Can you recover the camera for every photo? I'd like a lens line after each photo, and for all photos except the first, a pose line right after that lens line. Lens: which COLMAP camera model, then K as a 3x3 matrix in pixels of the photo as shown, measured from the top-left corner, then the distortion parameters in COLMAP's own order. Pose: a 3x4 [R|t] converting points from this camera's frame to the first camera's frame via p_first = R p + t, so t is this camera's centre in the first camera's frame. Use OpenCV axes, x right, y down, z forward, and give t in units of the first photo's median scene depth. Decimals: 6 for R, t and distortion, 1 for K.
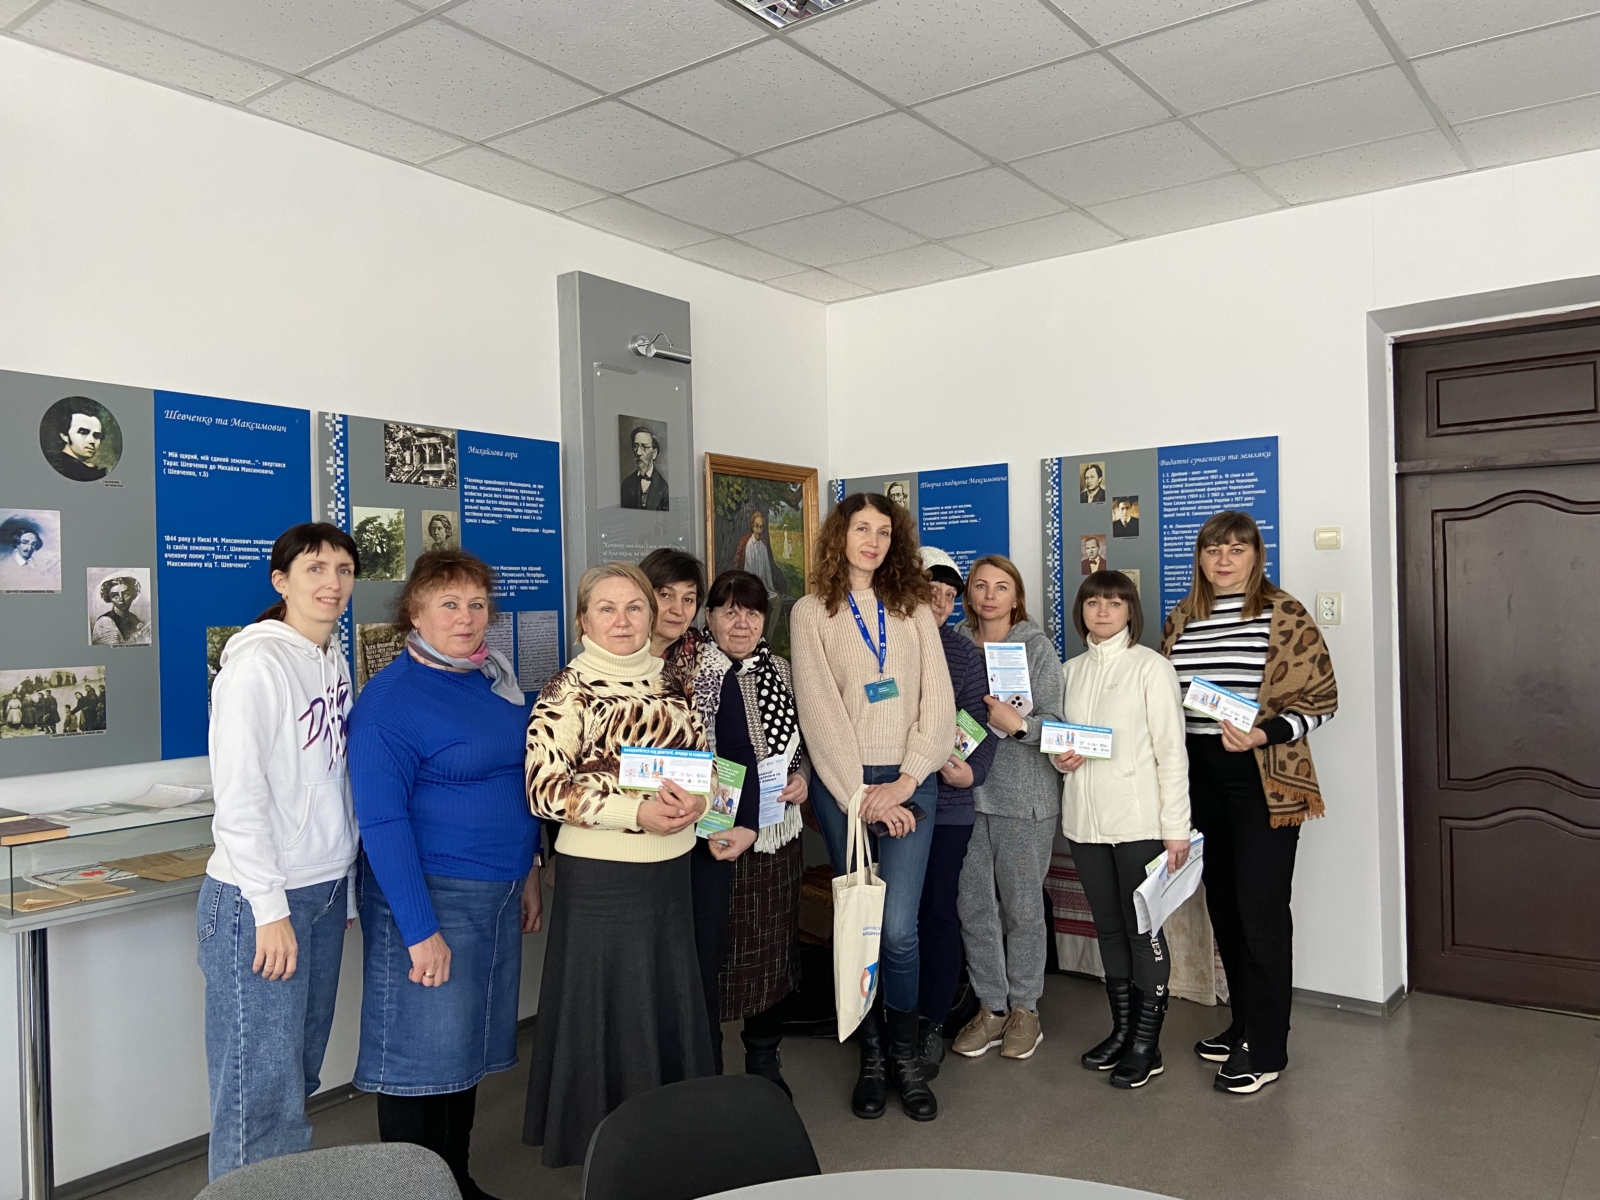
lens RADIAL K [[1207.8, 0, 784.4], [0, 1207.8, 598.8], [0, 0, 1]] dist [0.091111, -0.106177]
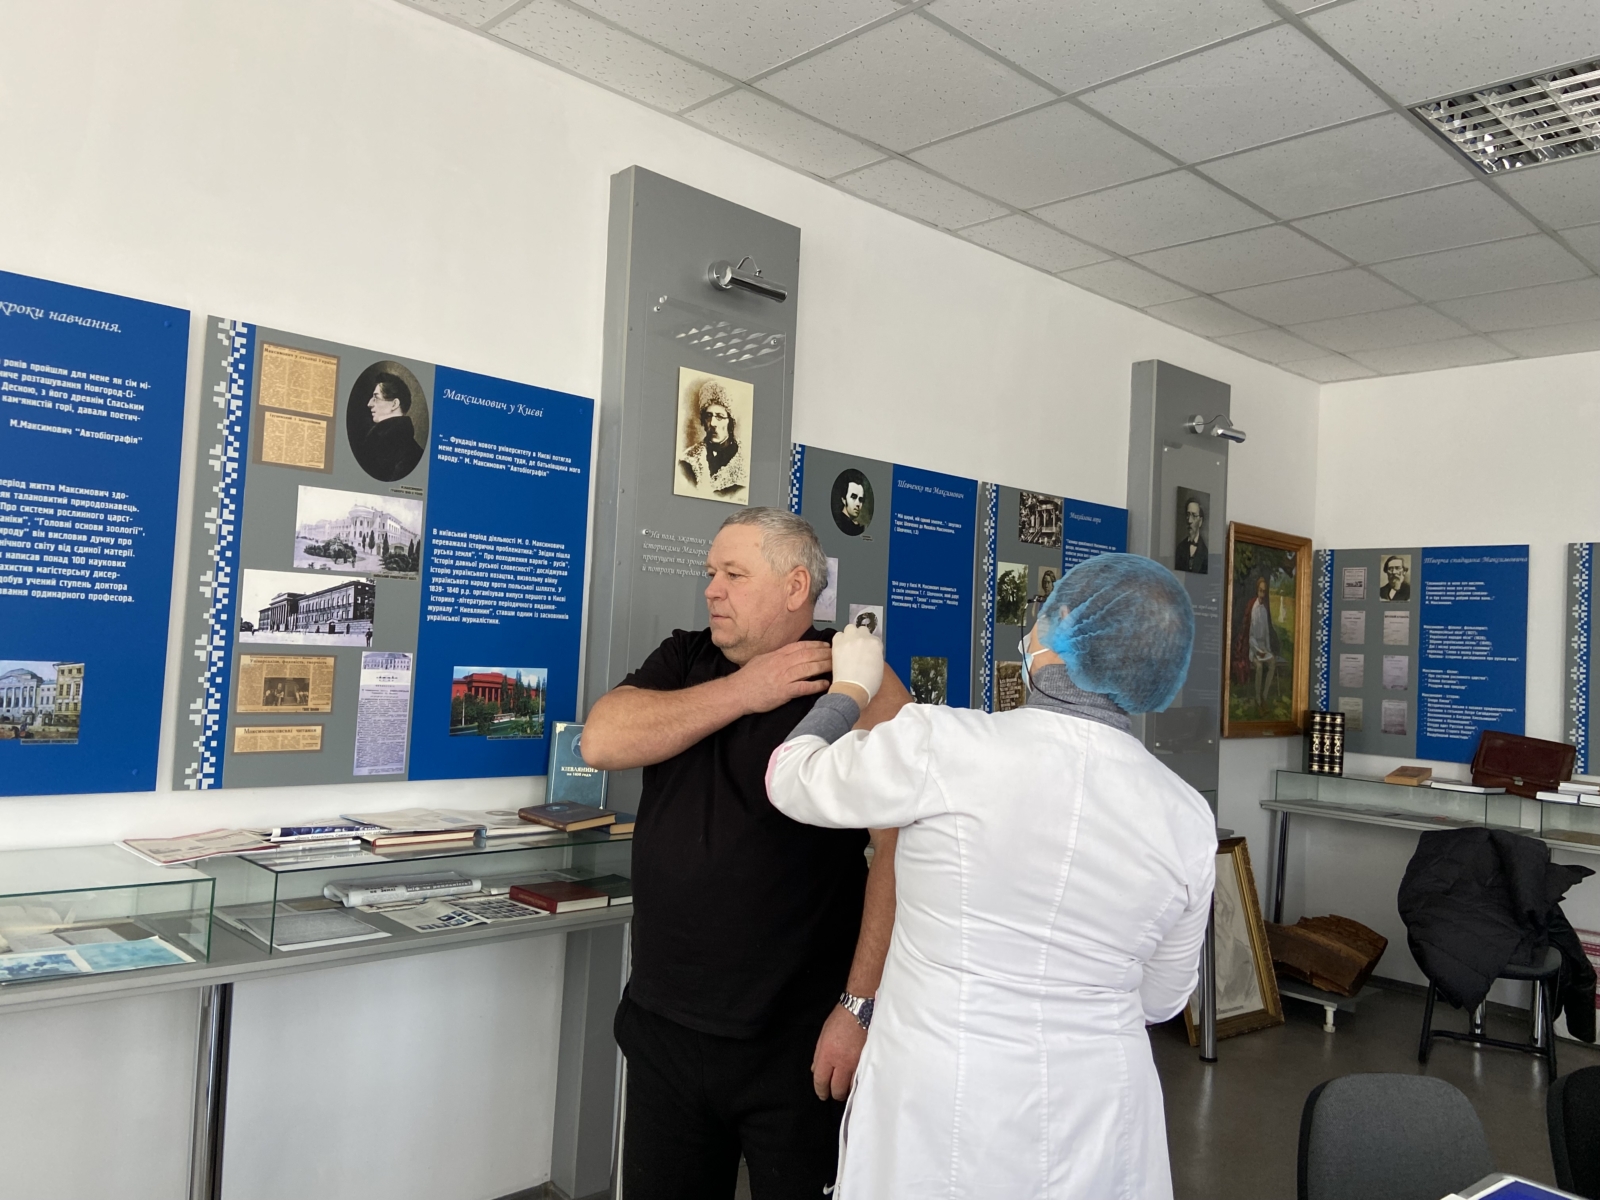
lens RADIAL K [[1207.8, 0, 743.9], [0, 1207.8, 589.7], [0, 0, 1]] dist [0.091111, -0.106177]
pose [[0.980270, 0.061919, -0.187716, -0.343278], [-0.068725, 0.997186, -0.029964, 0.003577], [0.185332, 0.042273, 0.981766, -0.184340]]
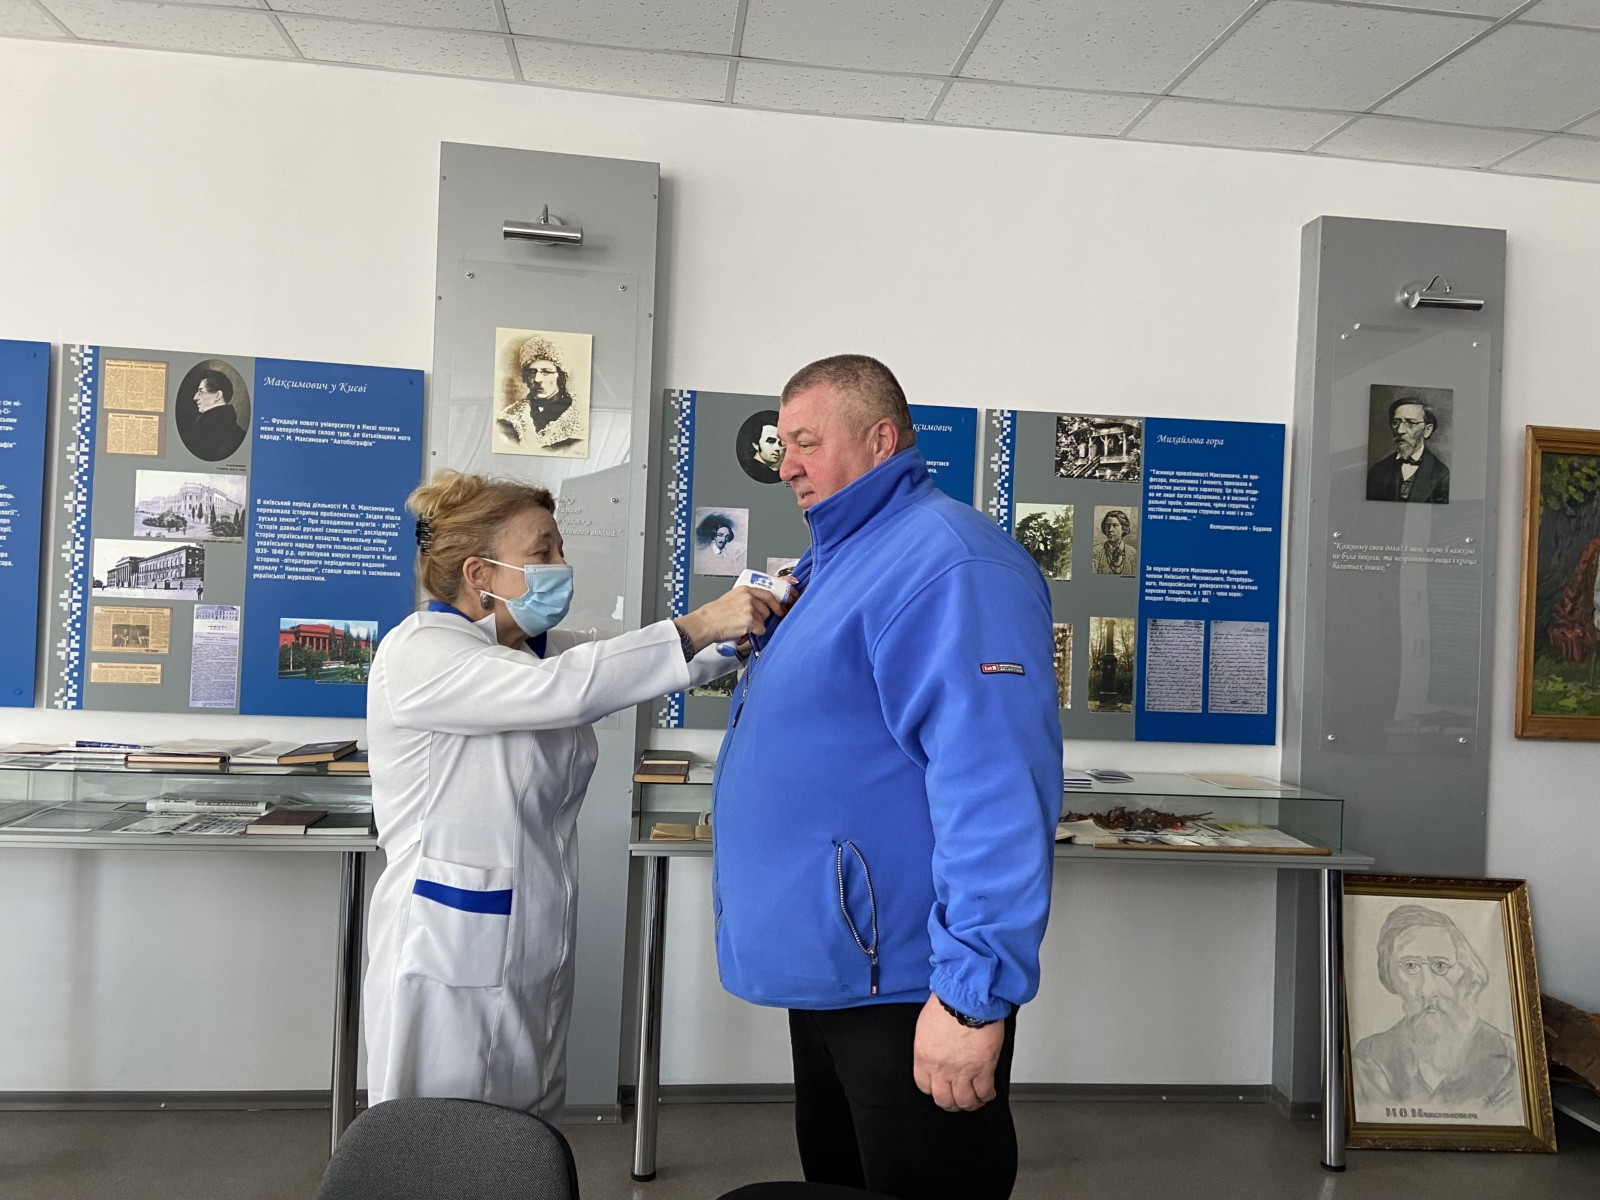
lens RADIAL K [[1207.8, 0, 812.4], [0, 1207.8, 597.5], [0, 0, 1]] dist [0.091111, -0.106177]
pose [[0.689530, 0.047657, -0.722688, 0.225139], [-0.049170, 0.998611, 0.018939, -0.008811], [0.722586, 0.022475, 0.690915, 0.189058]]
